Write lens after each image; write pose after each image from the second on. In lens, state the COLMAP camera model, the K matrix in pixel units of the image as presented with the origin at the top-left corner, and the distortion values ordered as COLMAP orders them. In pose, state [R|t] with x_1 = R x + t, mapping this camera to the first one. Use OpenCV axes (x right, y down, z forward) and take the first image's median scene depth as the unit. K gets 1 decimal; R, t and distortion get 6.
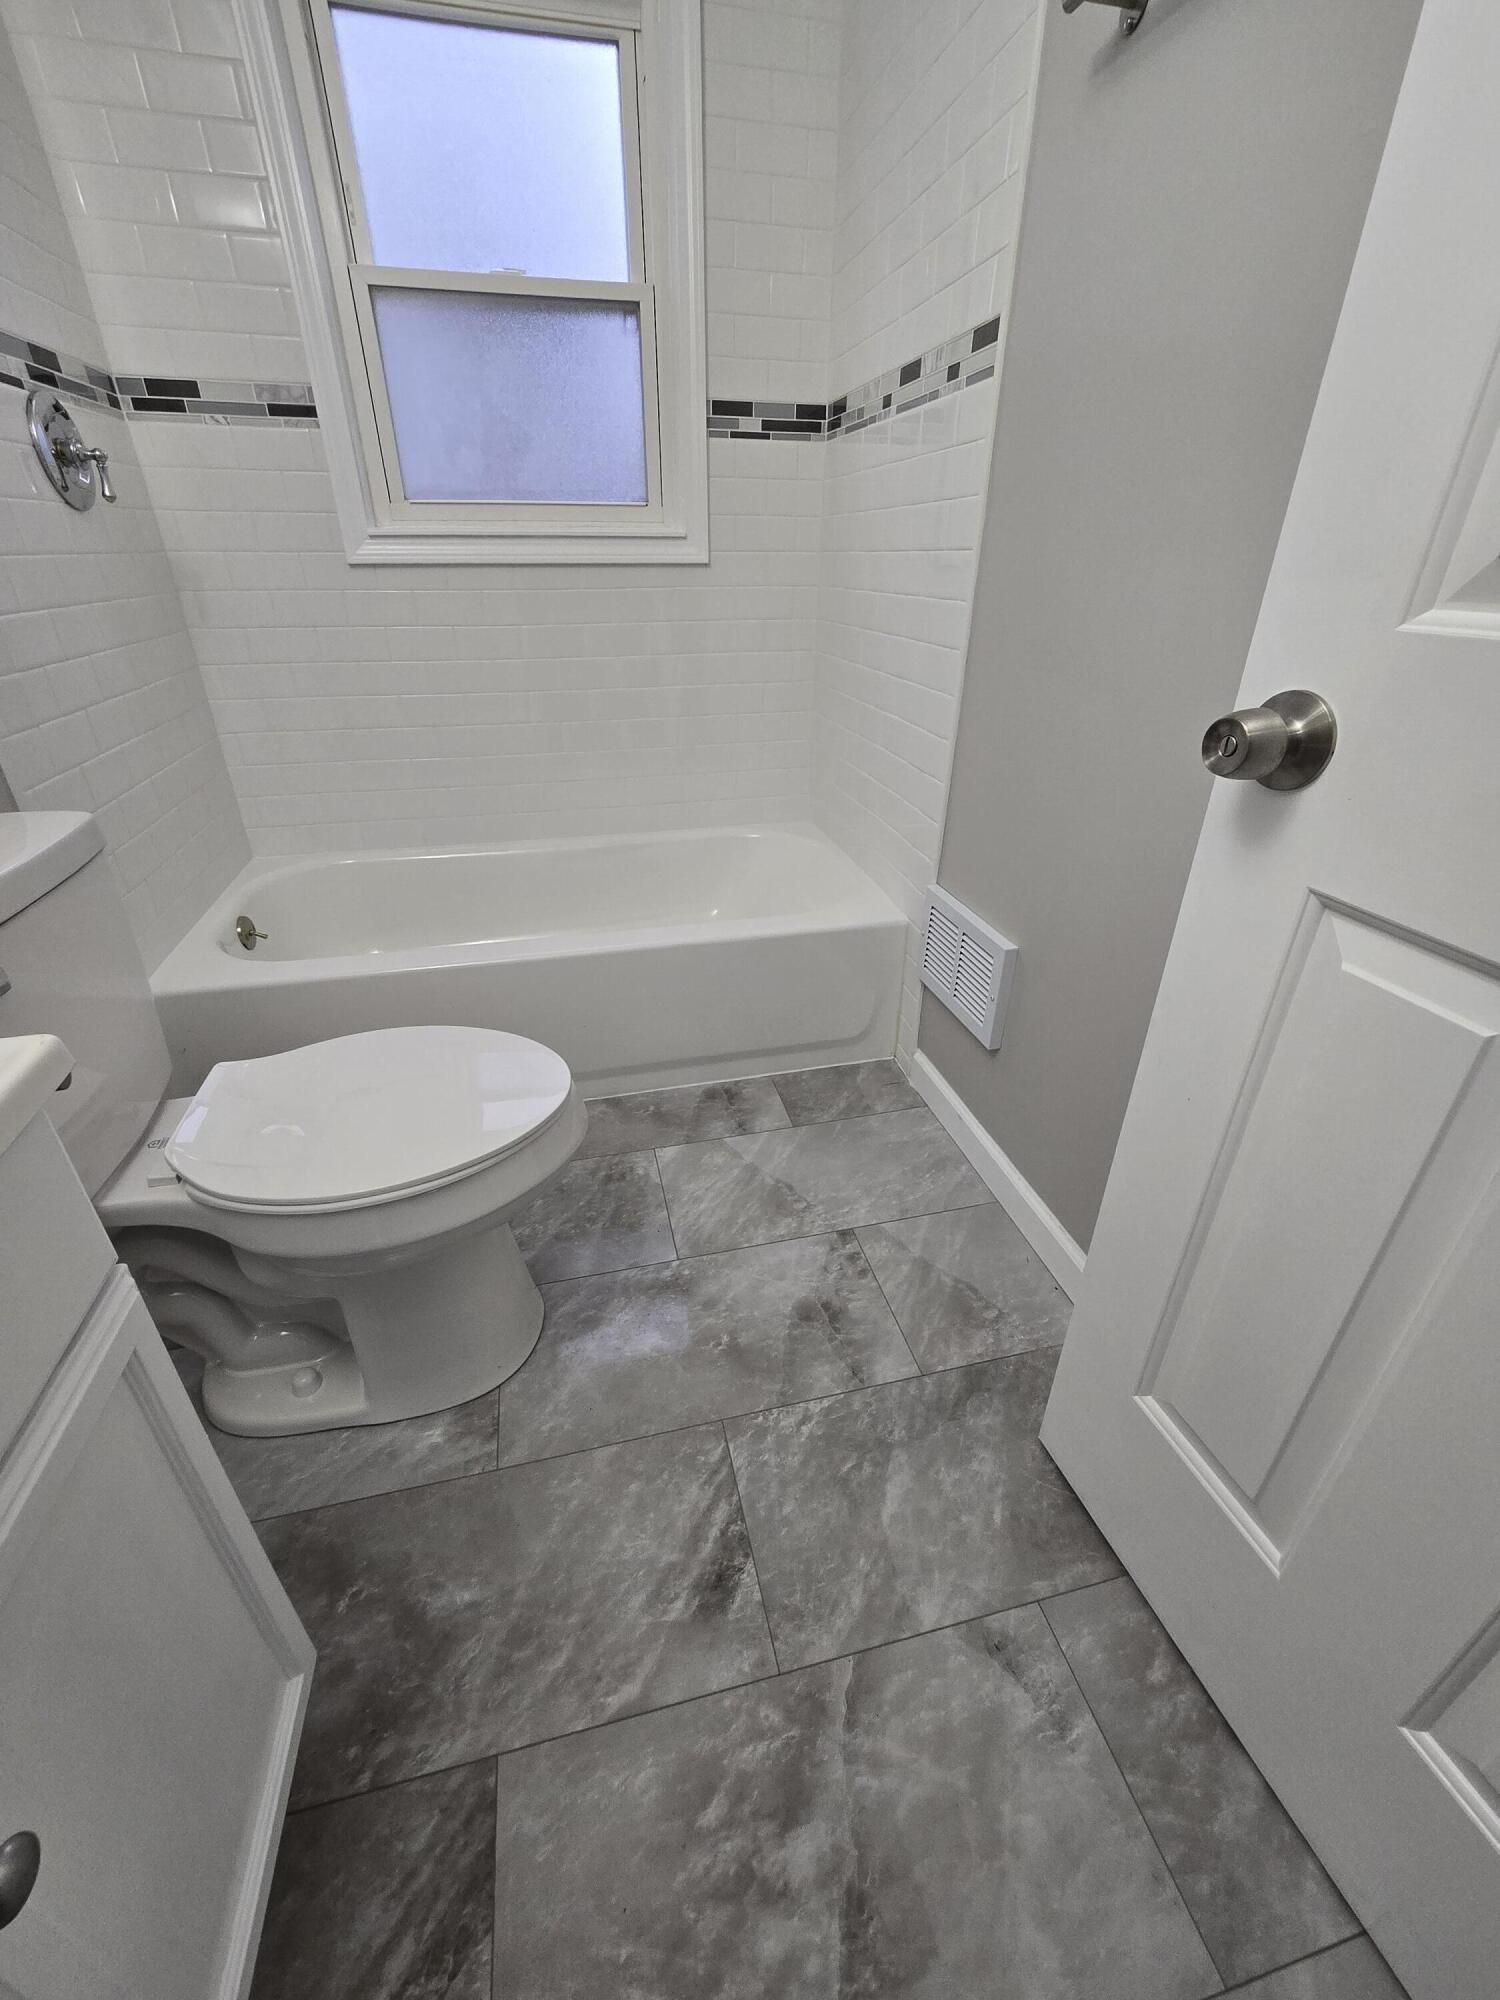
lens RADIAL K [[826.0, 0, 750.0], [0, 826.0, 1000.0], [0, 0, 1]] dist [-0.001475, 0.000229]
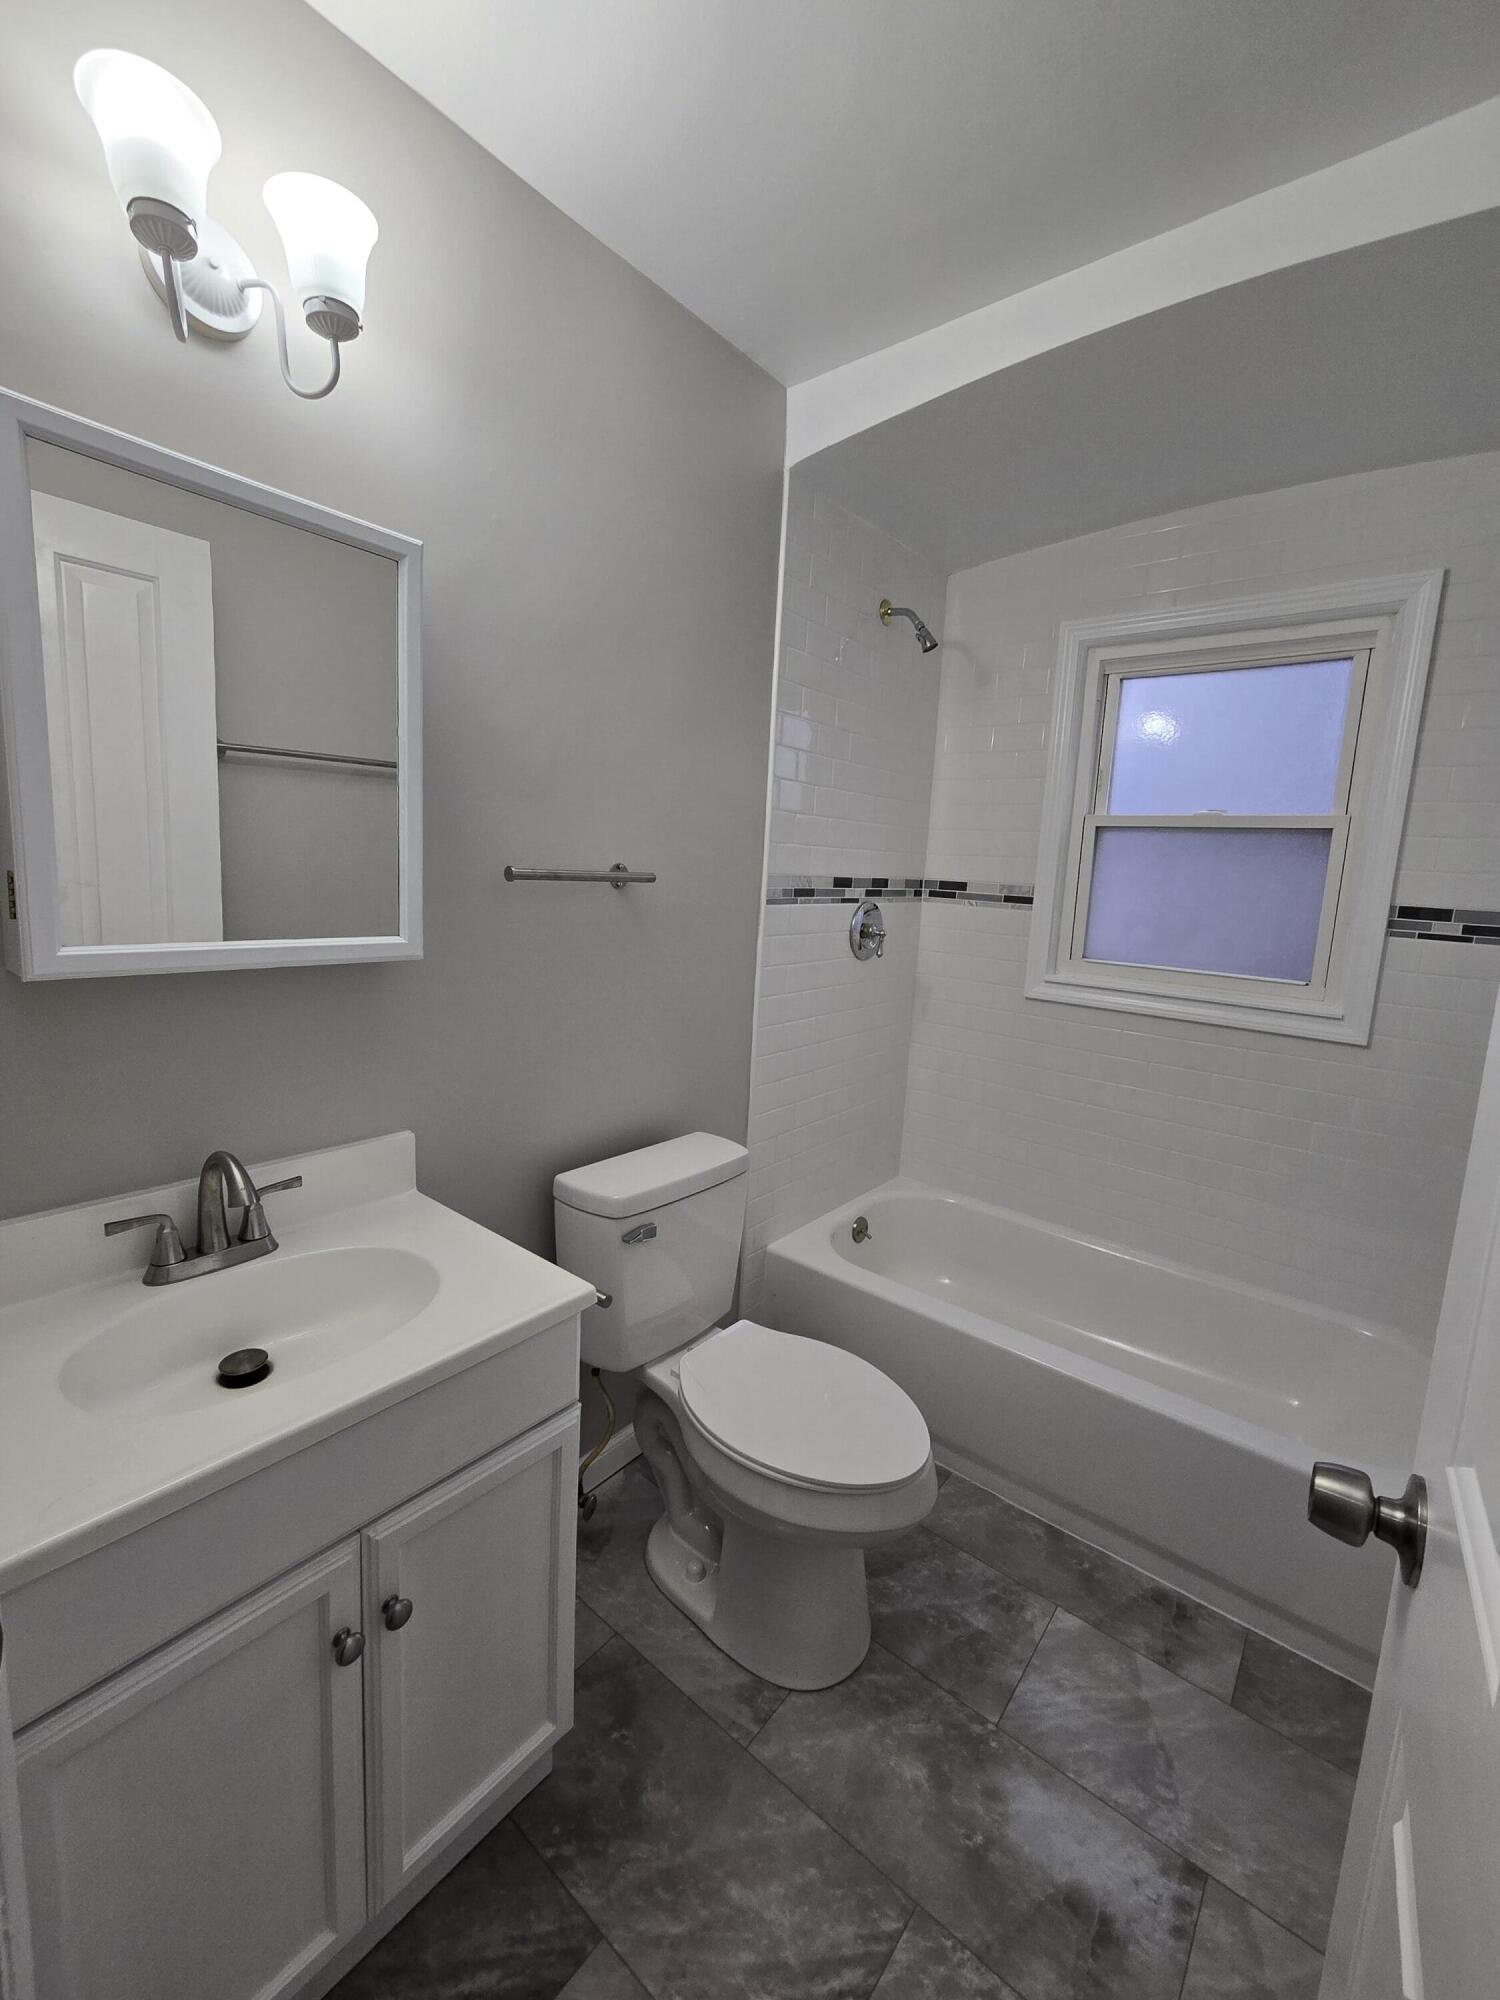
lens RADIAL K [[846.2, 0, 728.6], [0, 846.2, 983.8], [0, 0, 1]] dist [-0.002616, -0.000670]
pose [[0.590350, 0.140940, -0.794747, 0.366695], [-0.422745, 0.892773, -0.155698, -0.163518], [0.687585, 0.427892, 0.586631, -0.153886]]
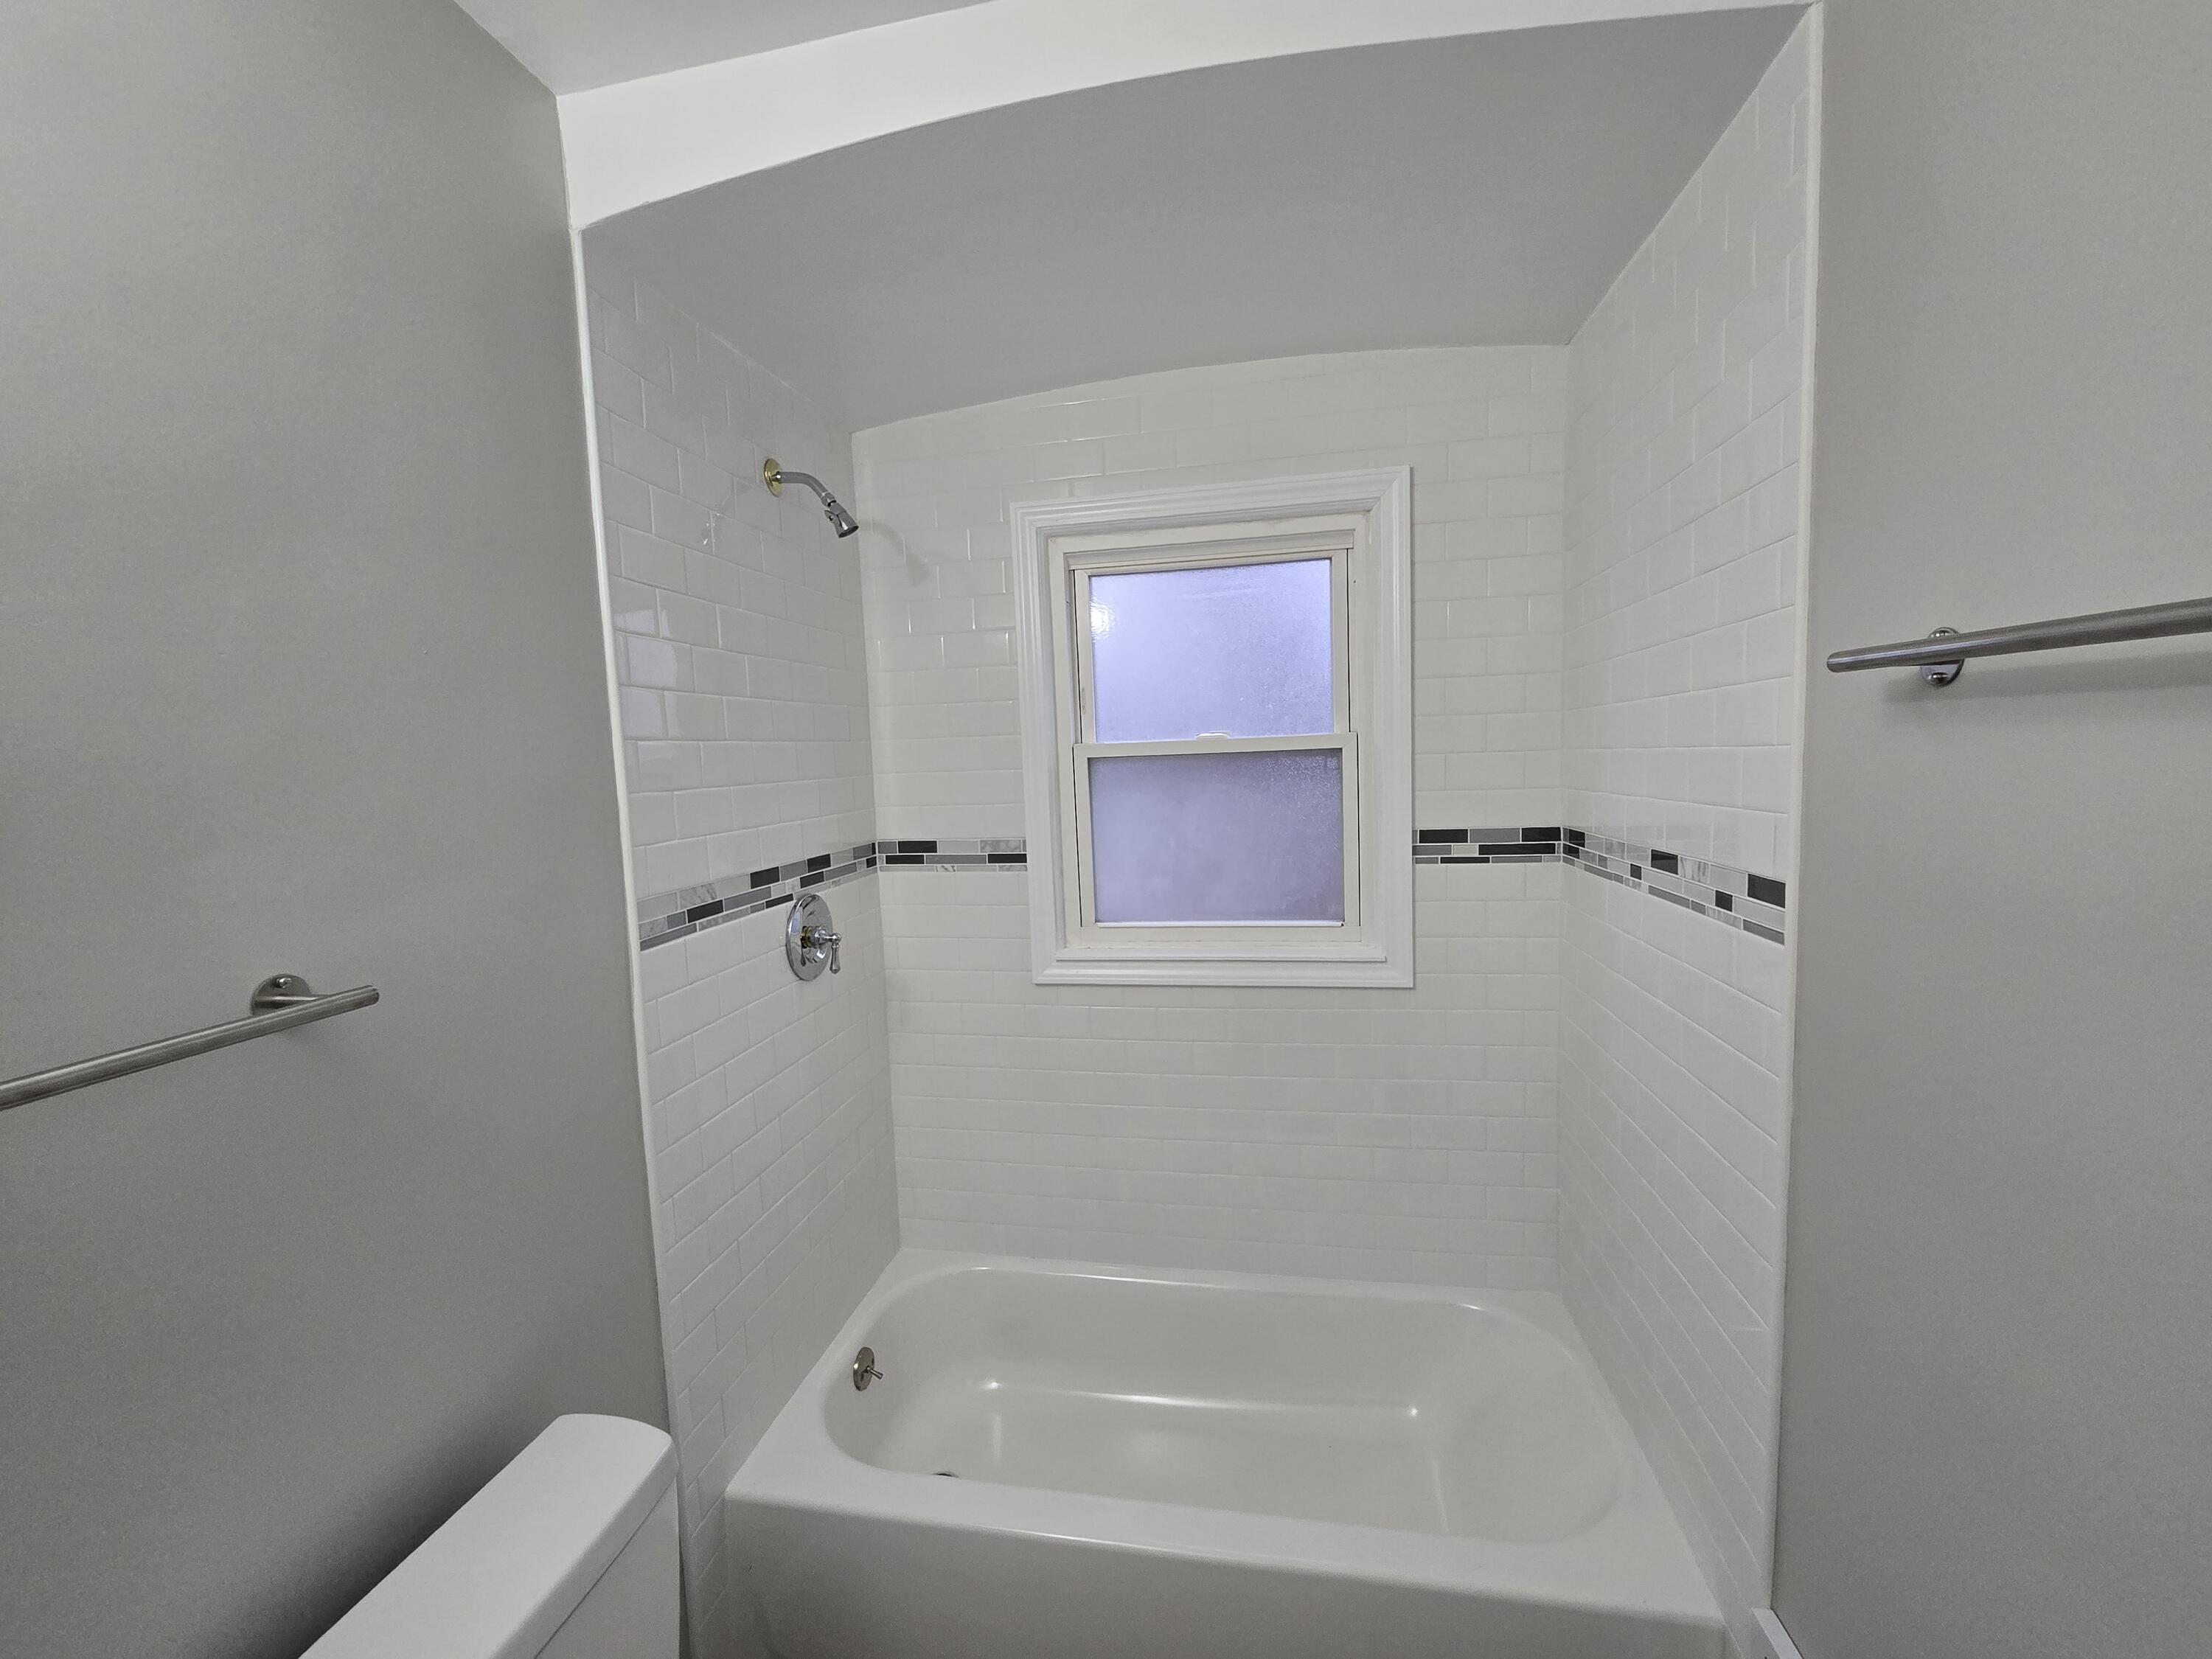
lens RADIAL K [[913.5, 0, 1104.1], [0, 913.5, 826.0], [0, 0, 1]] dist [-0.001475, 0.000229]
pose [[0.912648, -0.004761, -0.408719, 0.058617], [-0.154182, 0.922057, -0.355020, -0.385865], [0.378553, 0.387026, 0.840779, 0.023430]]
